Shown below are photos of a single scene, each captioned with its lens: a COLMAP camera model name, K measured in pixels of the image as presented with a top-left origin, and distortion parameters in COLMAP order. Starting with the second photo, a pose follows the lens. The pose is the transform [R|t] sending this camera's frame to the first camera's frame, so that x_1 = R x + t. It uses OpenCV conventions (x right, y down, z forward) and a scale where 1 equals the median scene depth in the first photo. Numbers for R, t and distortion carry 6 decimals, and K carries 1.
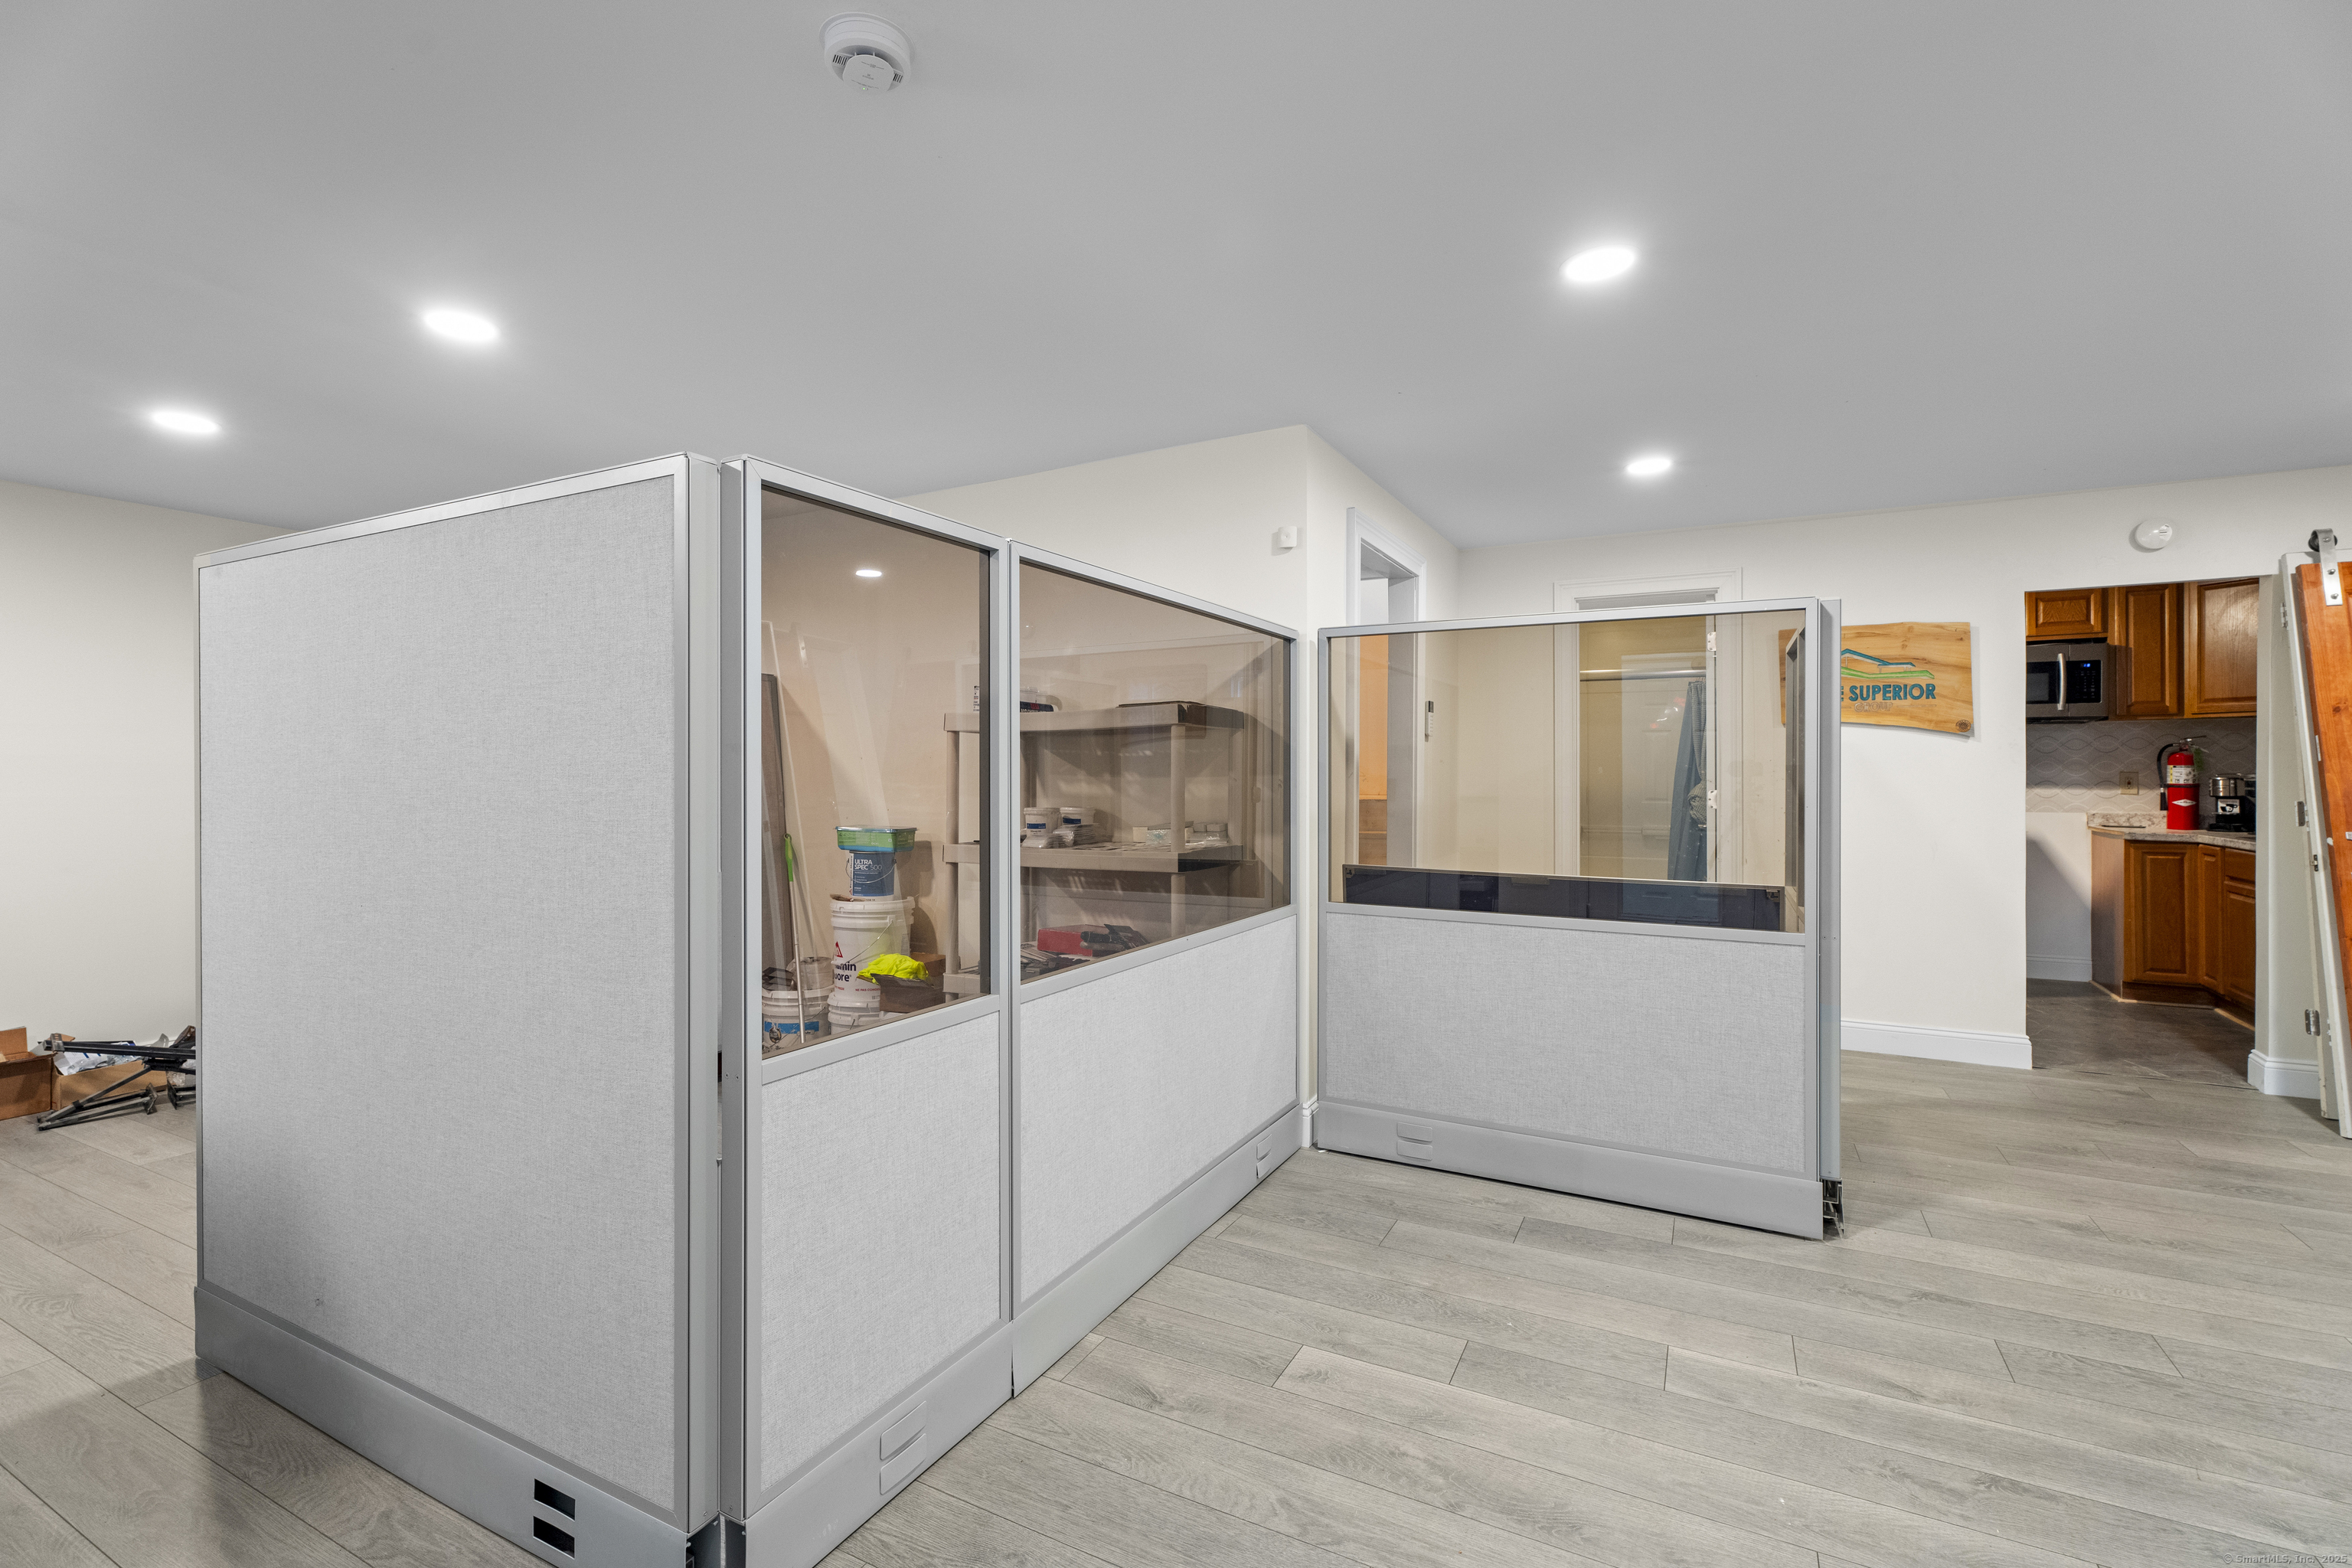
lens RADIAL K [[1035.5, 0, 1174.2], [0, 1035.5, 768.1], [0, 0, 1]] dist [-0.000210, -0.000628]
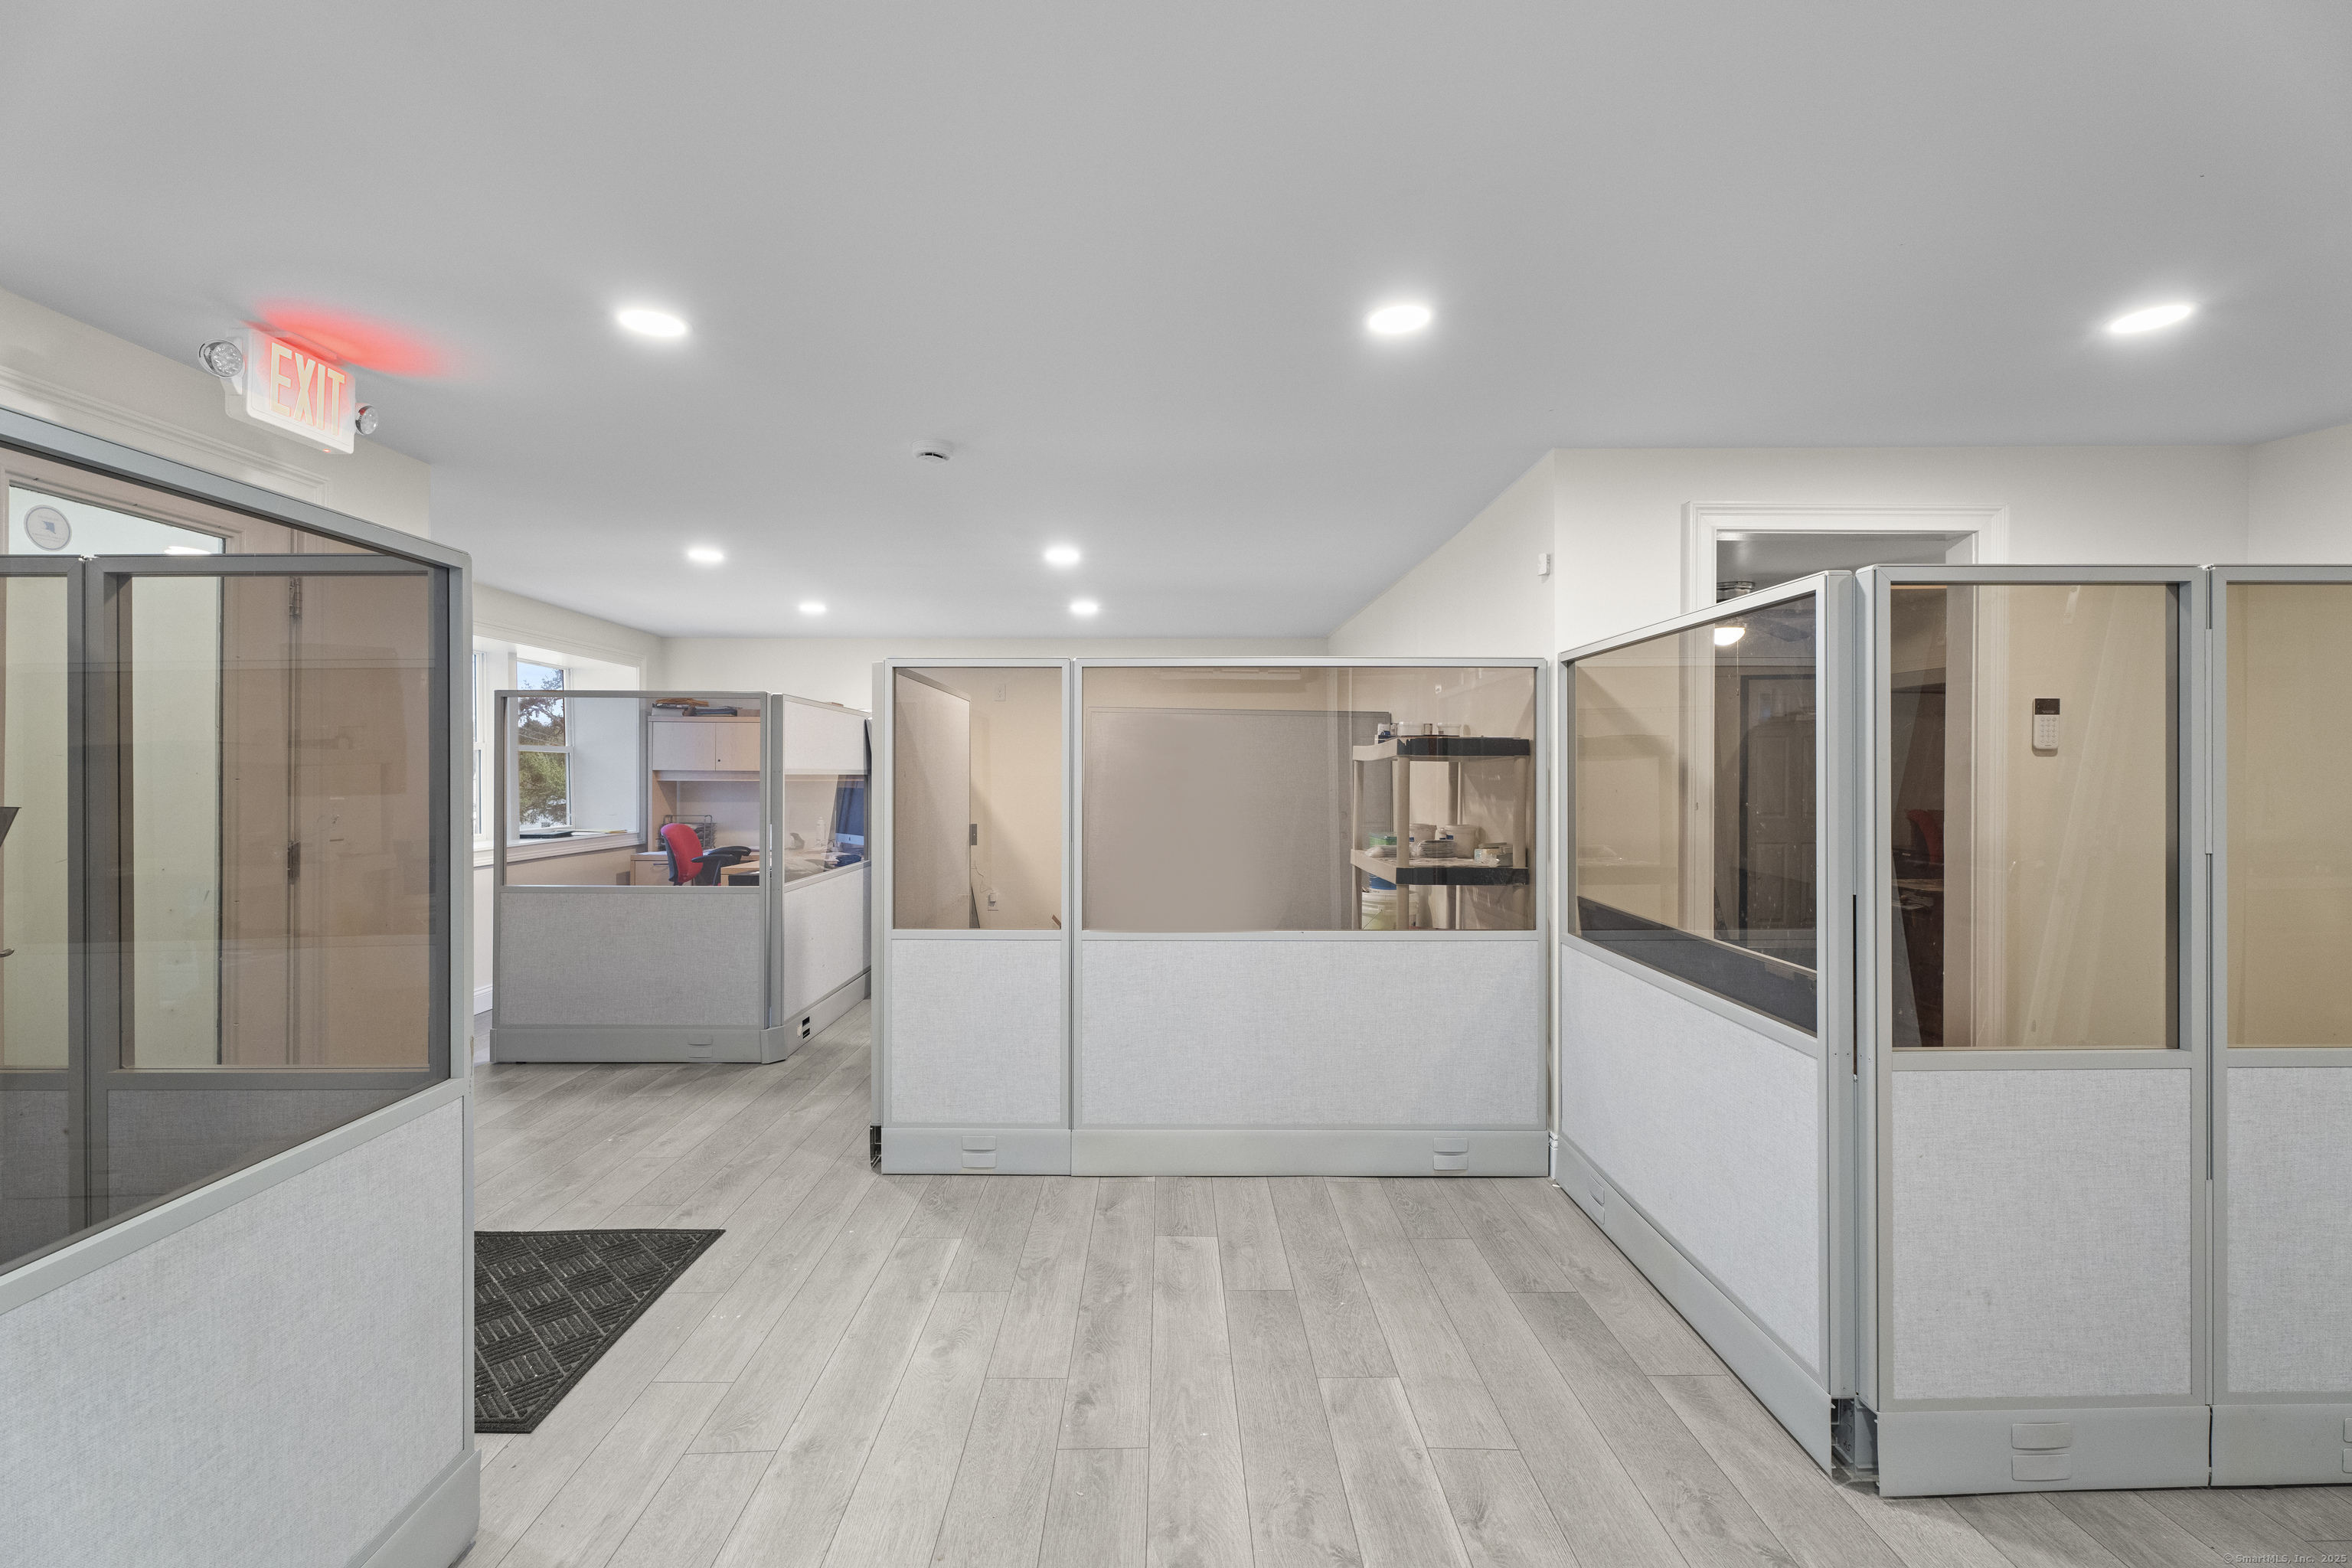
lens RADIAL K [[1041.6, 0, 1171.3], [0, 1041.6, 773.3], [0, 0, 1]] dist [0.000694, -0.000095]
pose [[0.469304, -0.001793, -0.883035, 0.880291], [0.003881, 0.999992, 0.000032, -0.024055], [0.883028, -0.003442, 0.469308, 0.224939]]
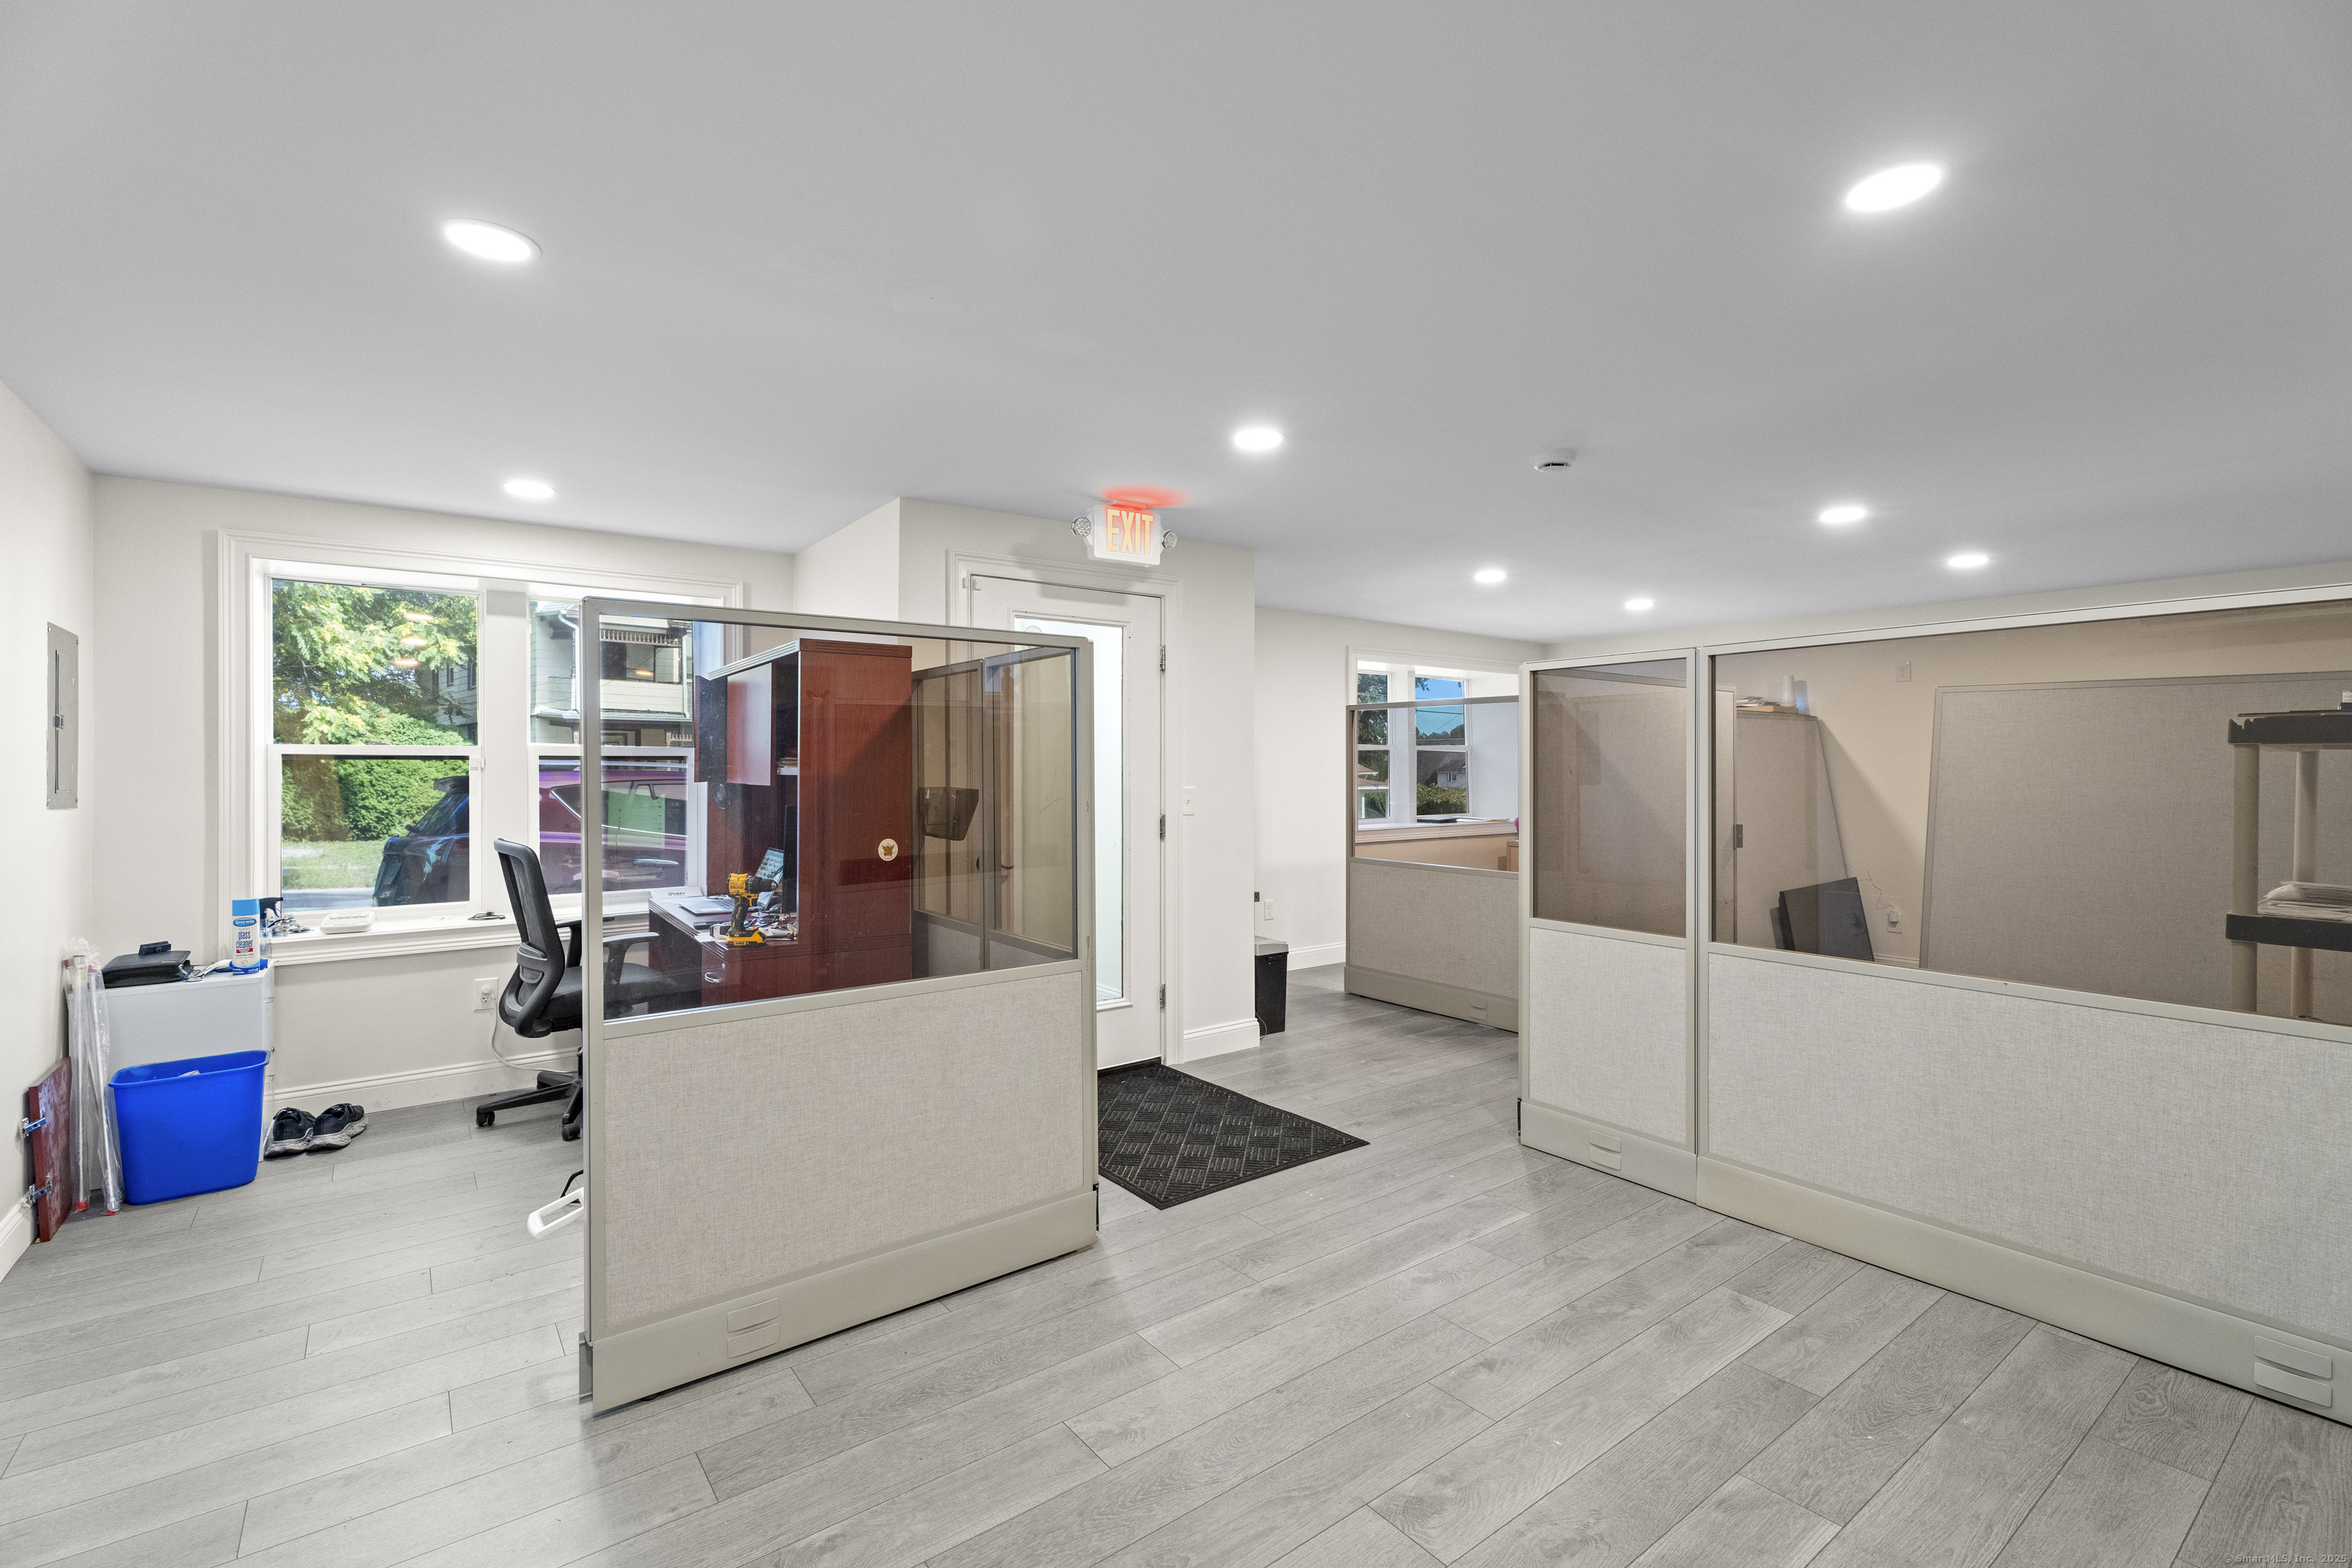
lens RADIAL K [[1041.6, 0, 1171.3], [0, 1041.6, 773.3], [0, 0, 1]] dist [0.000694, -0.000095]
pose [[-0.431966, 0.002788, -0.901886, 0.994756], [0.003981, 0.999991, 0.001185, -0.025388], [0.901881, -0.003079, -0.431973, 0.607386]]
